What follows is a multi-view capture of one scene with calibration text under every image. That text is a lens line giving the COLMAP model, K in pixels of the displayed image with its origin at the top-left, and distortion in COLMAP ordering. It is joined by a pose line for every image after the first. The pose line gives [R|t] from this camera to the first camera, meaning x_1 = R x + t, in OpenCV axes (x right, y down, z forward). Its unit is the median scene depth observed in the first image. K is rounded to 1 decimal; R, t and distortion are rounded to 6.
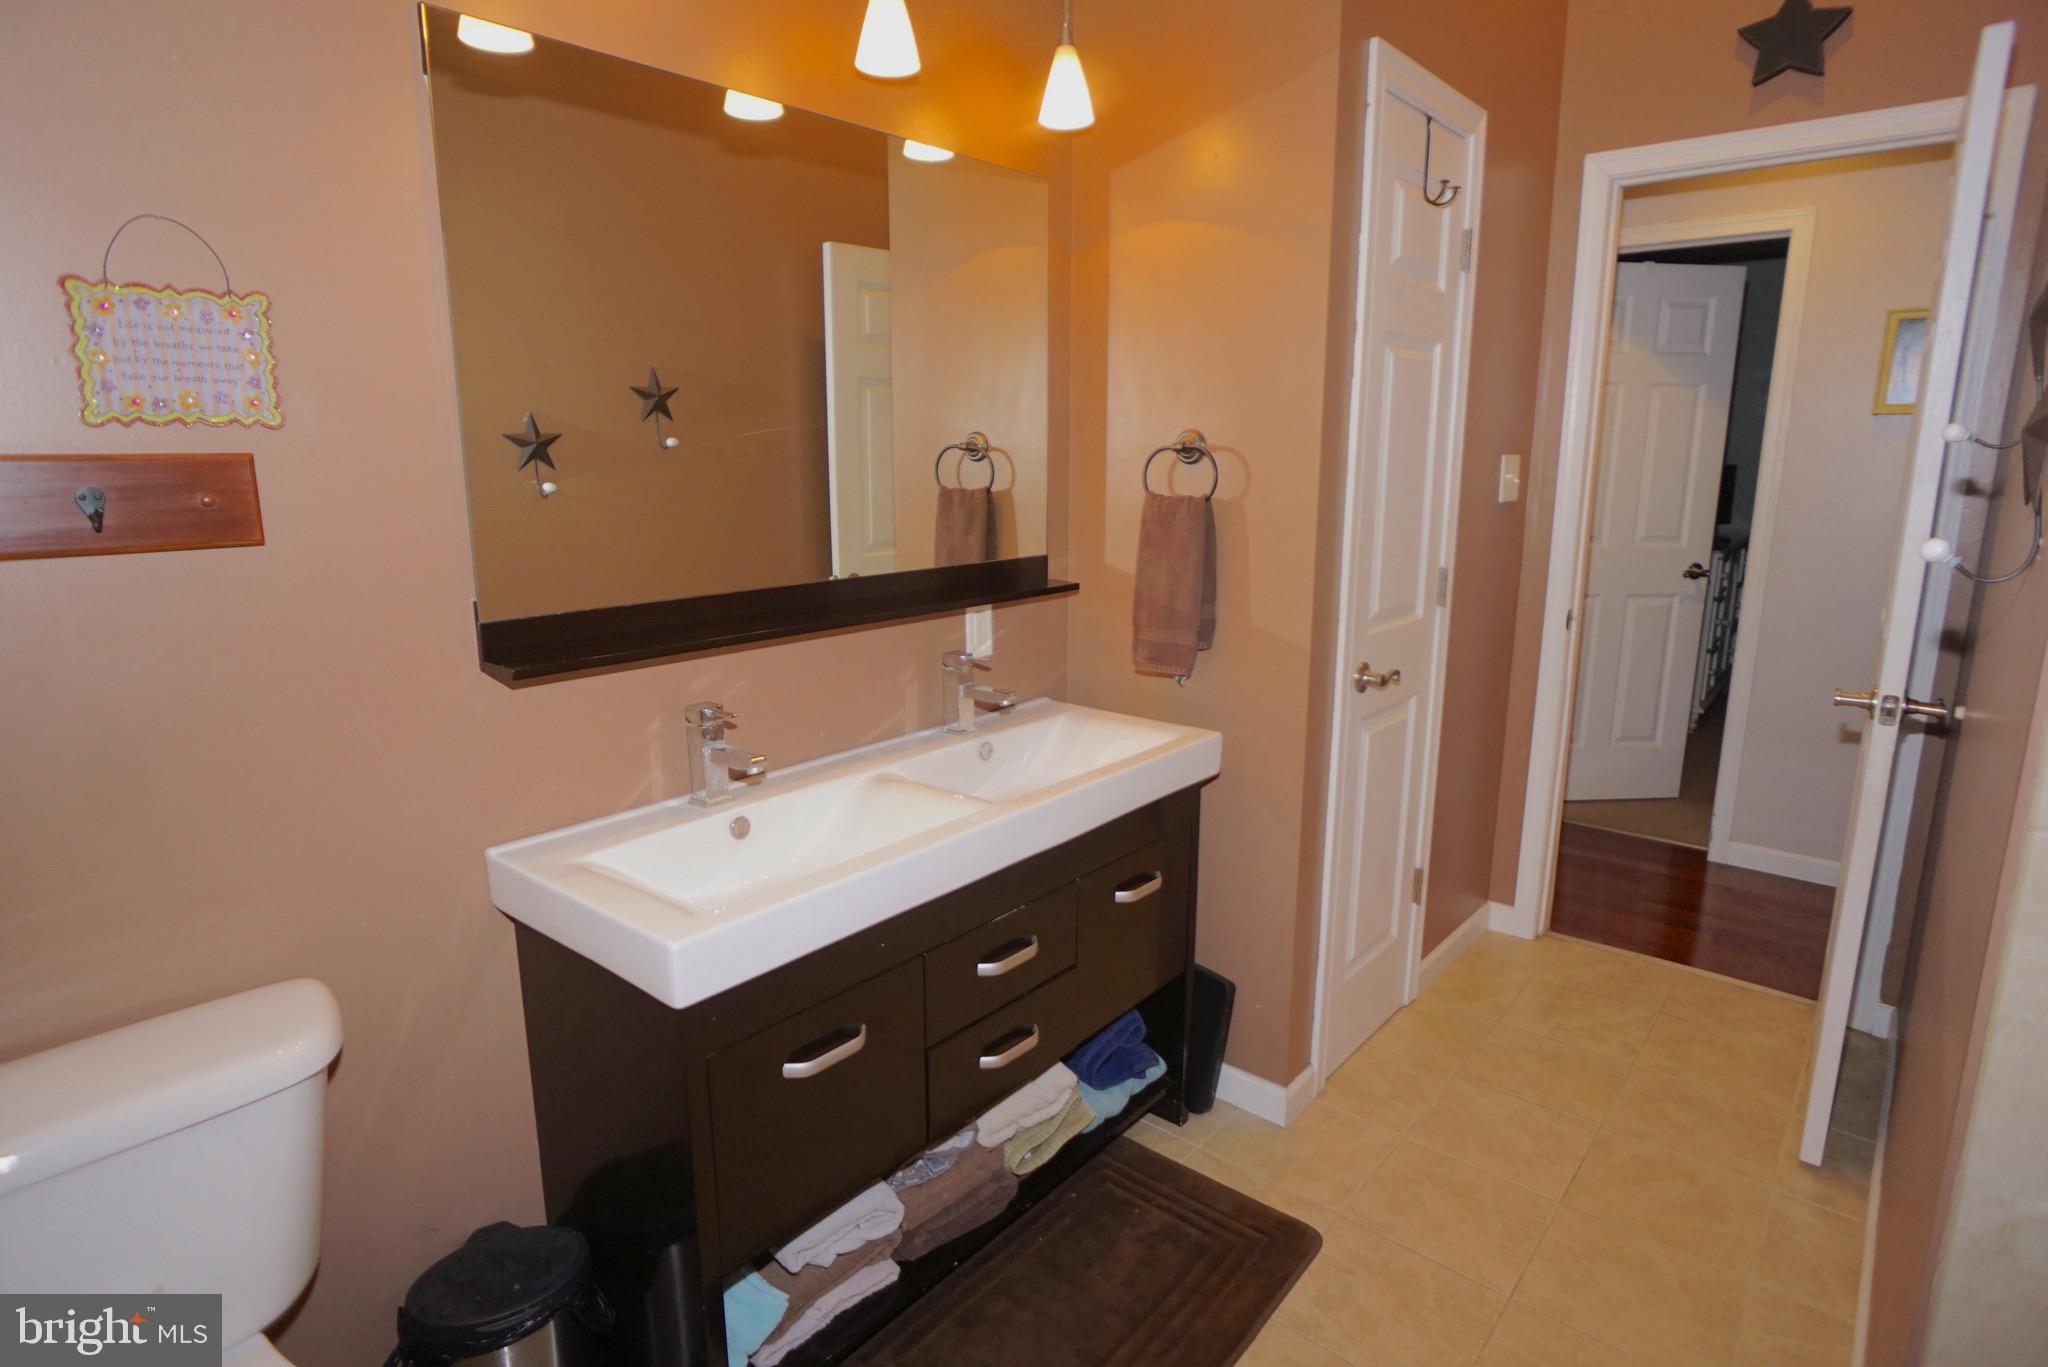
lens RADIAL K [[1097.1, 0, 1029.9], [0, 1097.1, 673.1], [0, 0, 1]] dist [-0.025420, 0.004921]
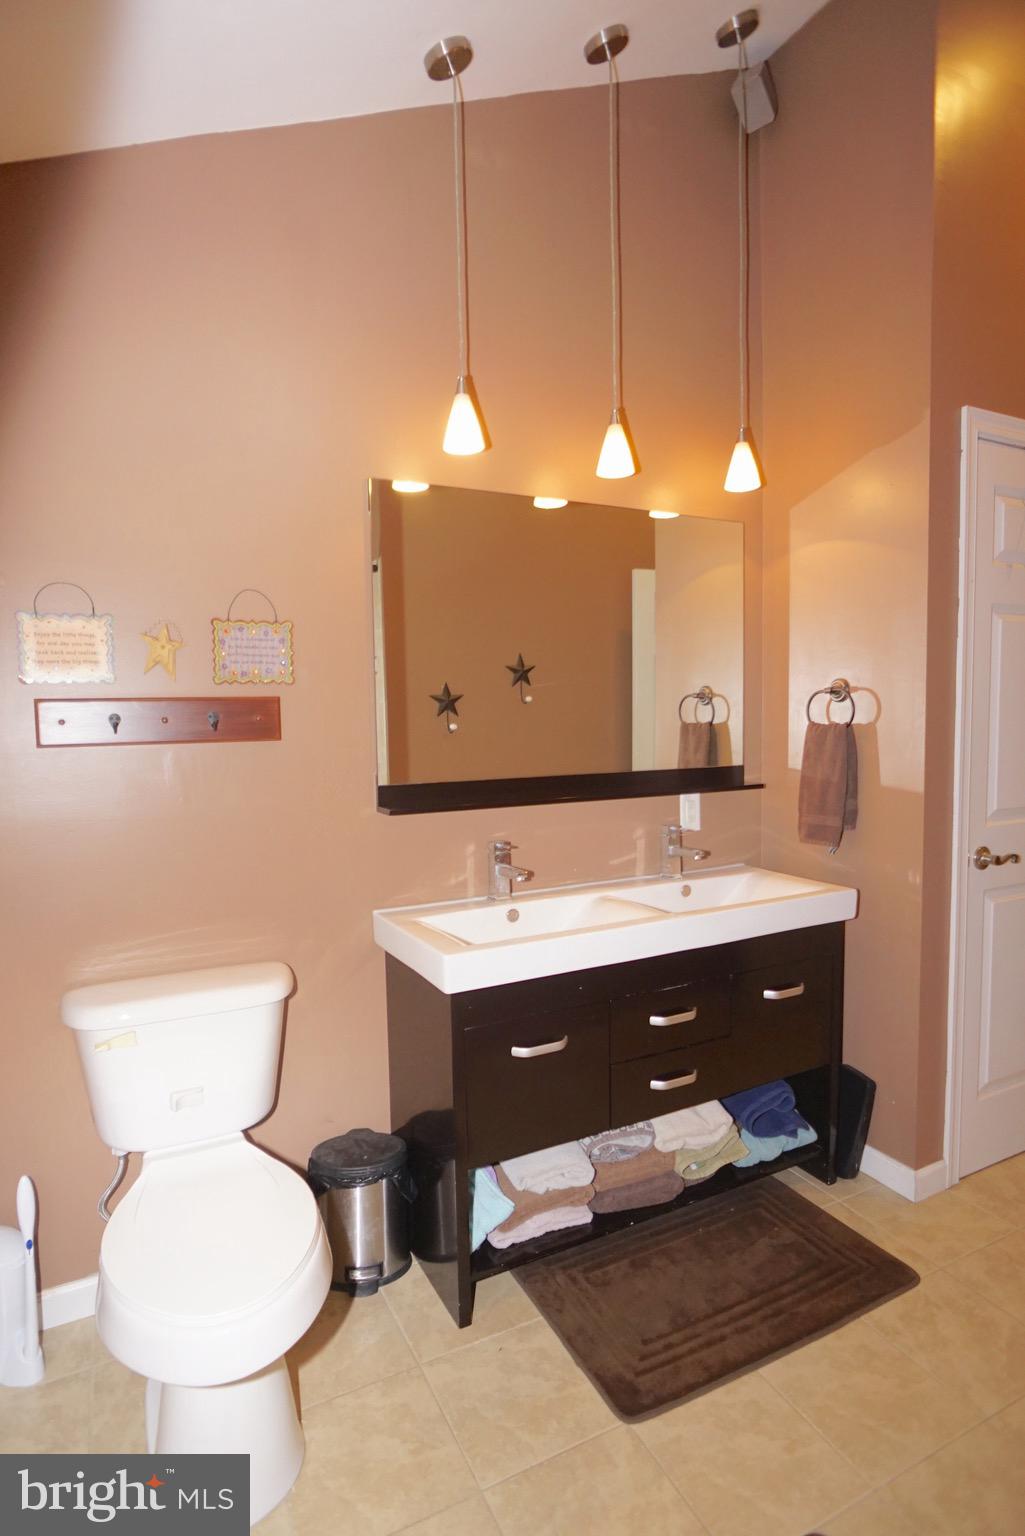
lens RADIAL K [[822.8, 0, 508.7], [0, 822.8, 772.0], [0, 0, 1]] dist [-0.025420, 0.004921]
pose [[0.922669, 0.010601, -0.385447, 0.171419], [-0.060296, 0.991292, -0.117070, 0.057020], [0.380849, 0.131257, 0.915273, -0.148870]]
